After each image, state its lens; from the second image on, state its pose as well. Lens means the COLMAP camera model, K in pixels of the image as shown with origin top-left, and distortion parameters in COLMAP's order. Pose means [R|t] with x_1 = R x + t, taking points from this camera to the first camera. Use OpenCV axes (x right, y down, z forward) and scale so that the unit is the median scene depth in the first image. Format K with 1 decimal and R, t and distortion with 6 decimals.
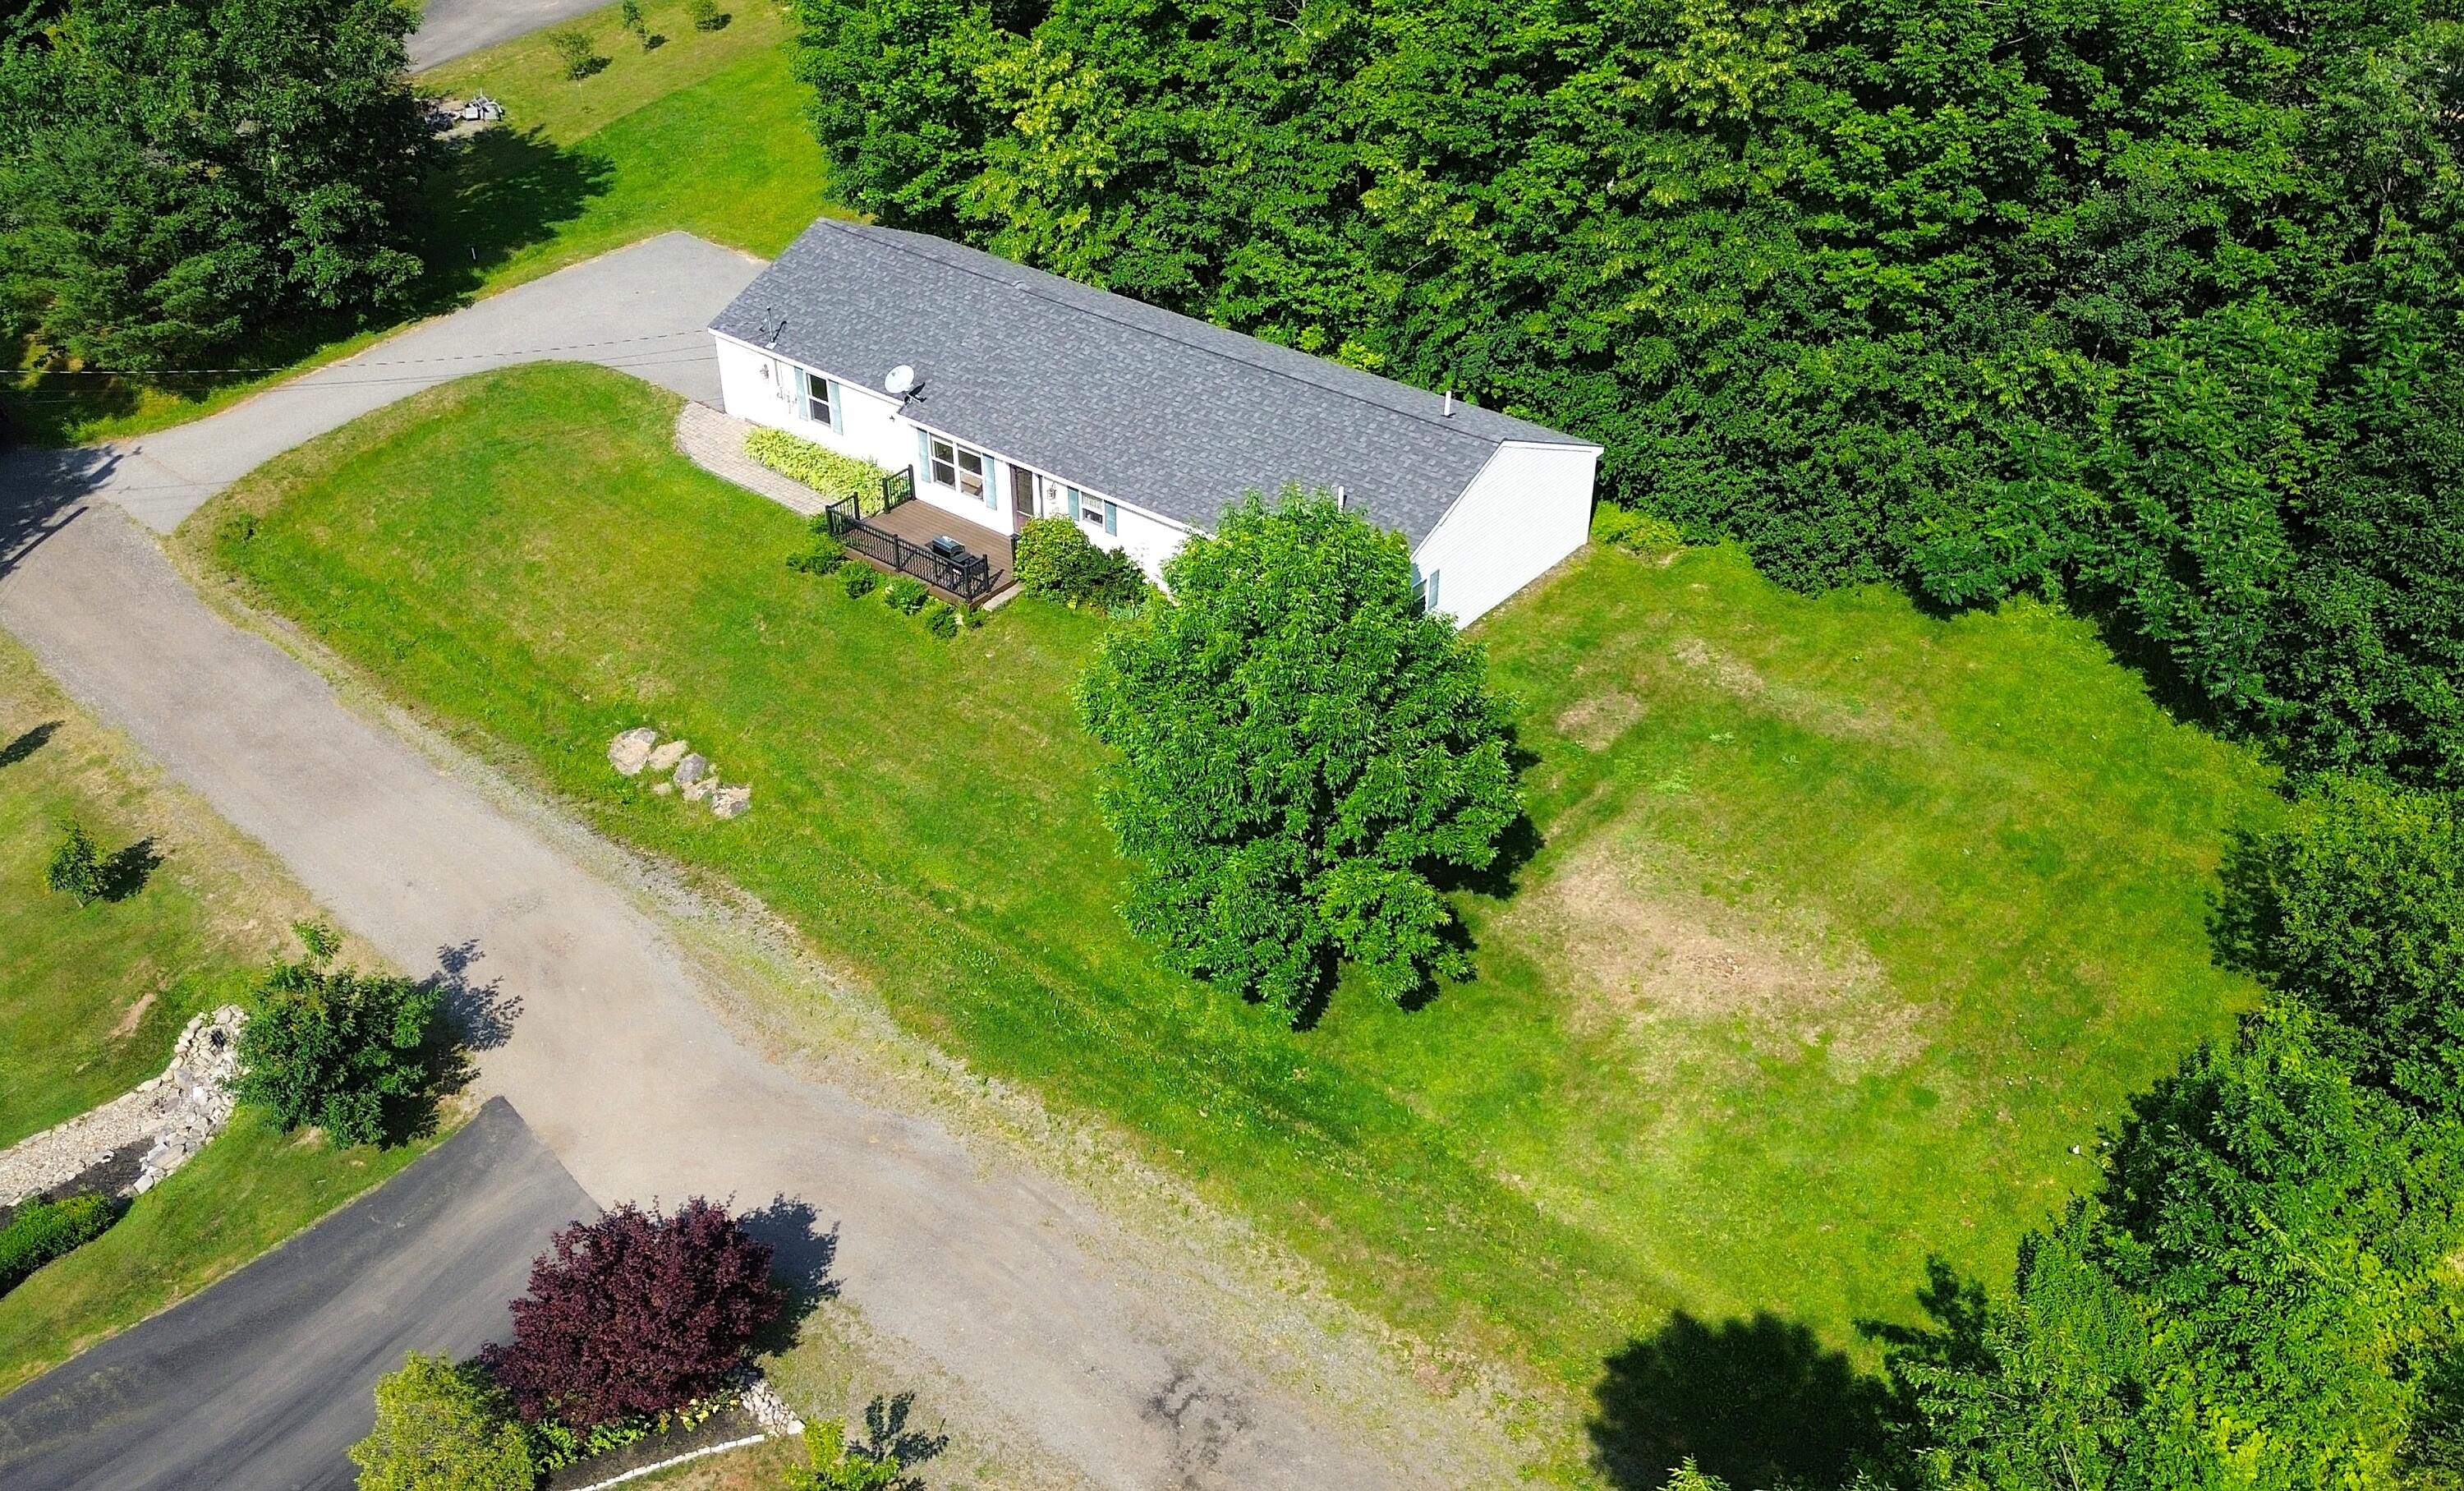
lens RADIAL K [[1950.7, 0, 1226.7], [0, 1950.7, 757.0], [0, 0, 1]] dist [0.082456, 0.003896]
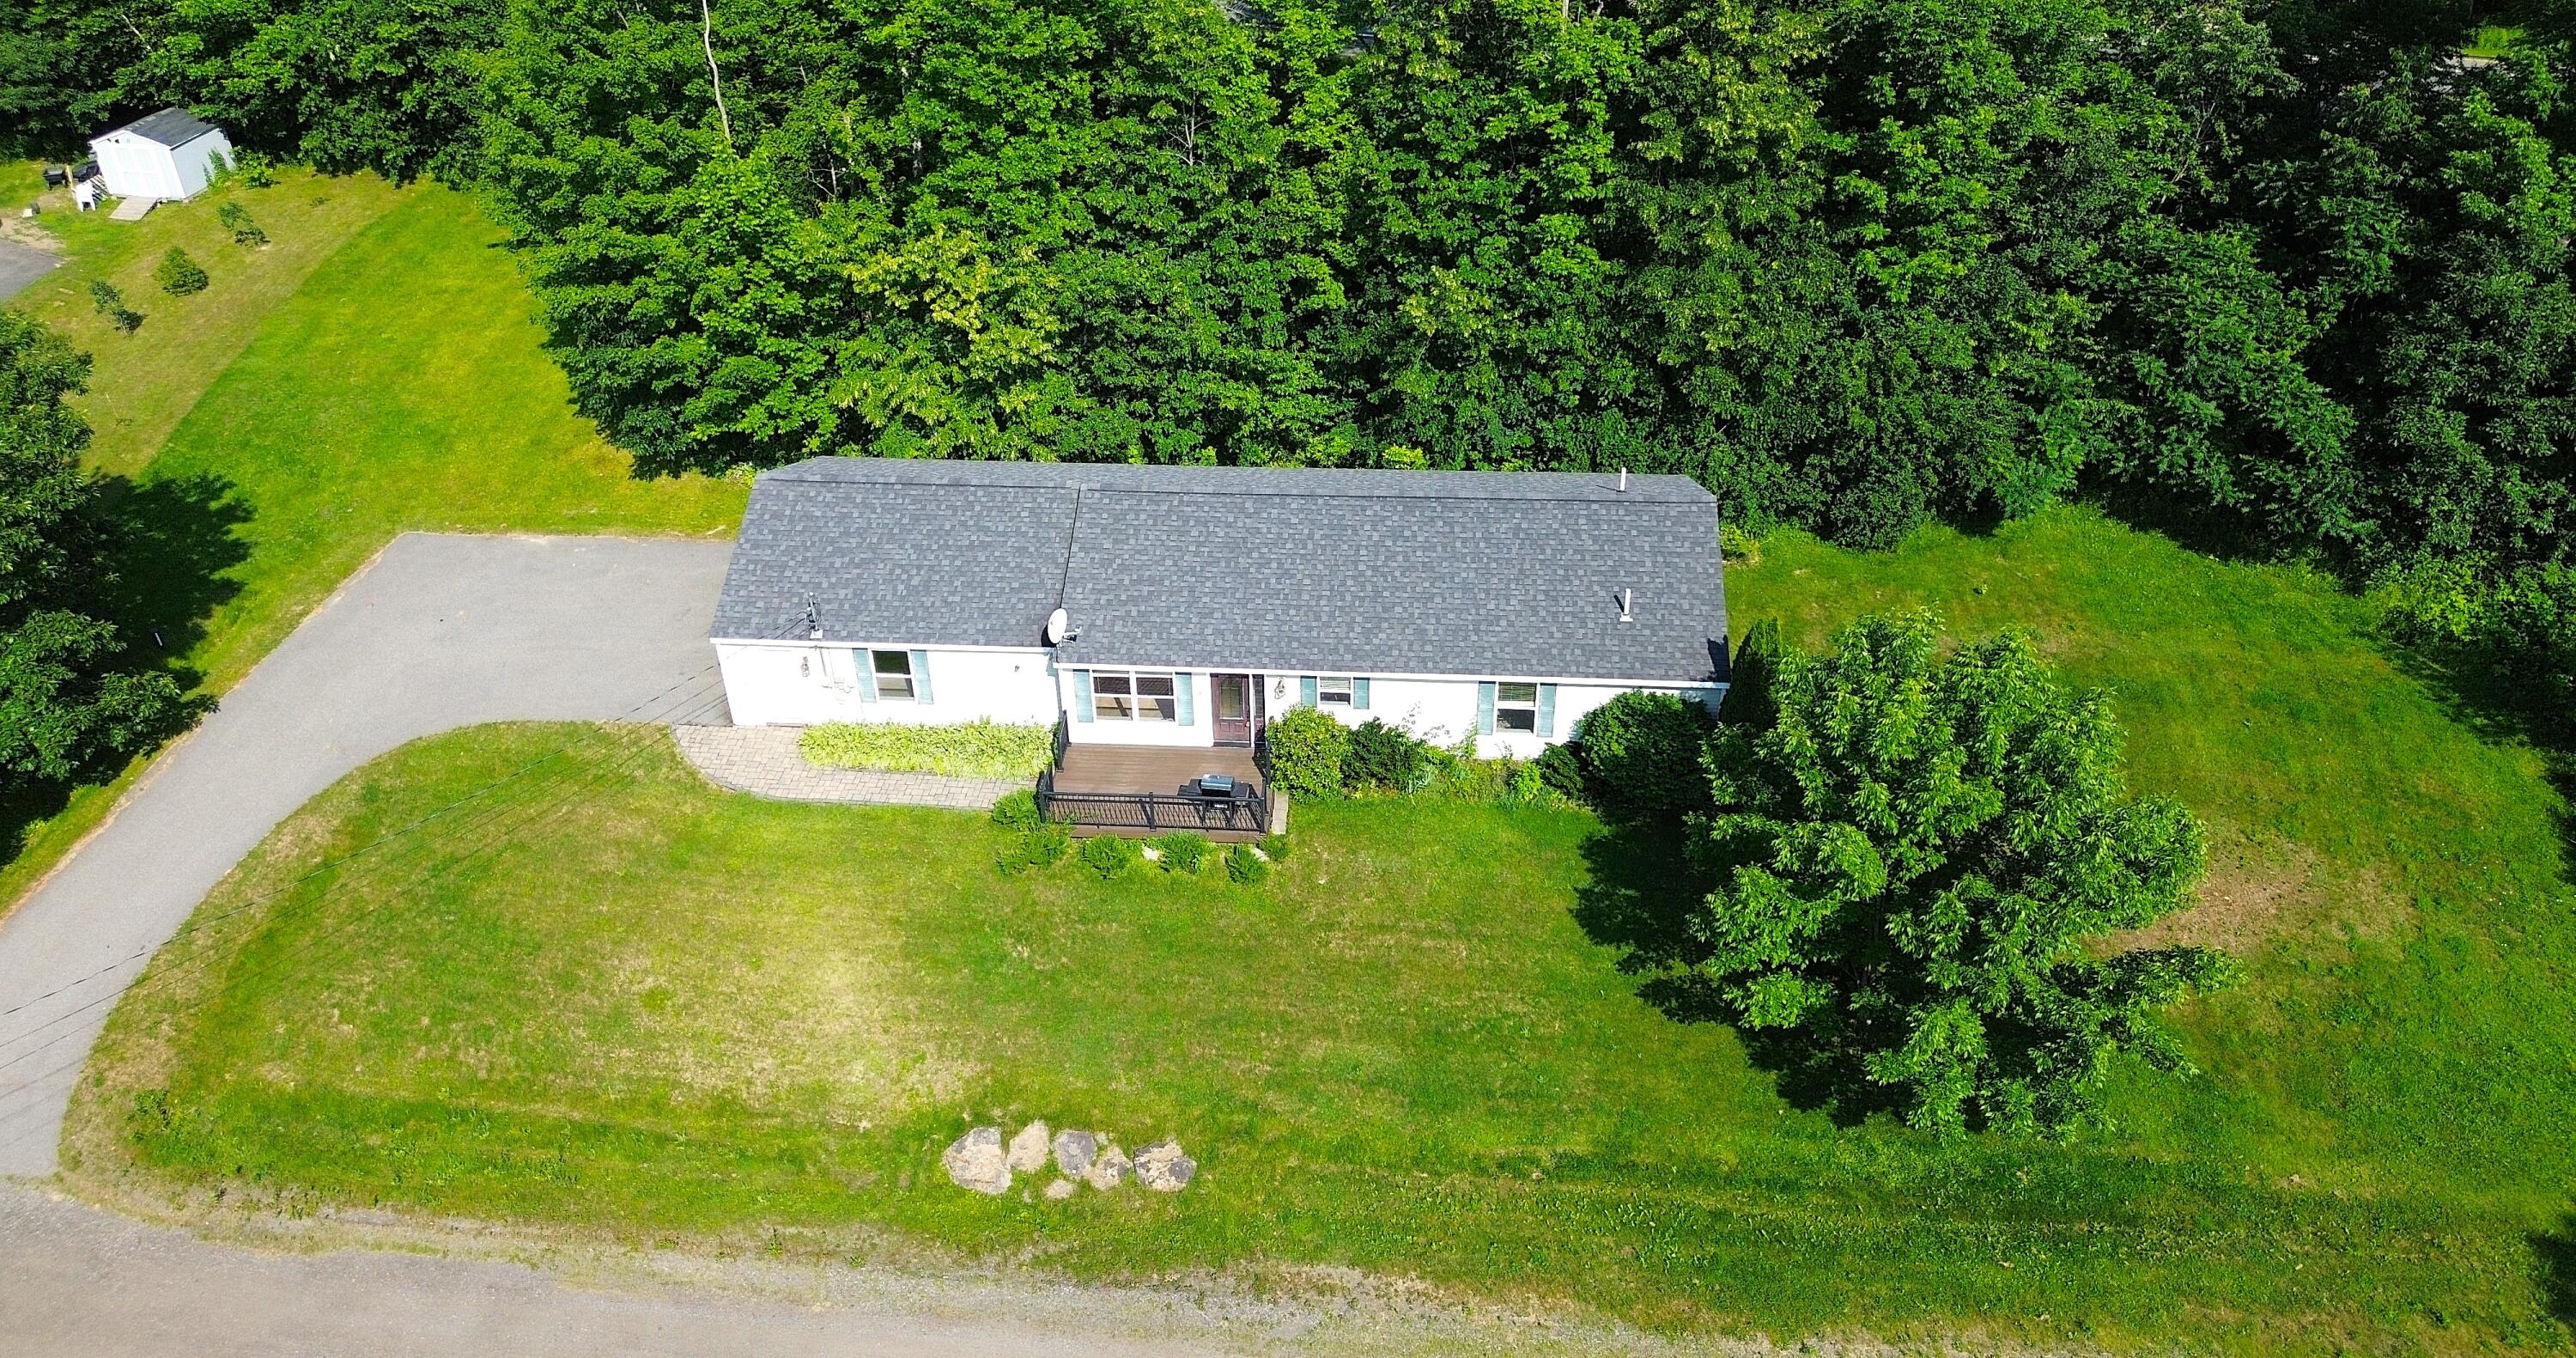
lens RADIAL K [[1641.9, 0, 1288.8], [0, 1641.9, 665.2], [0, 0, 1]] dist [0.037656, -0.001595]
pose [[0.832342, -0.328512, 0.446415, -0.414404], [0.334640, 0.939909, 0.067730, -0.190814], [-0.441839, 0.093014, 0.892259, 0.302531]]
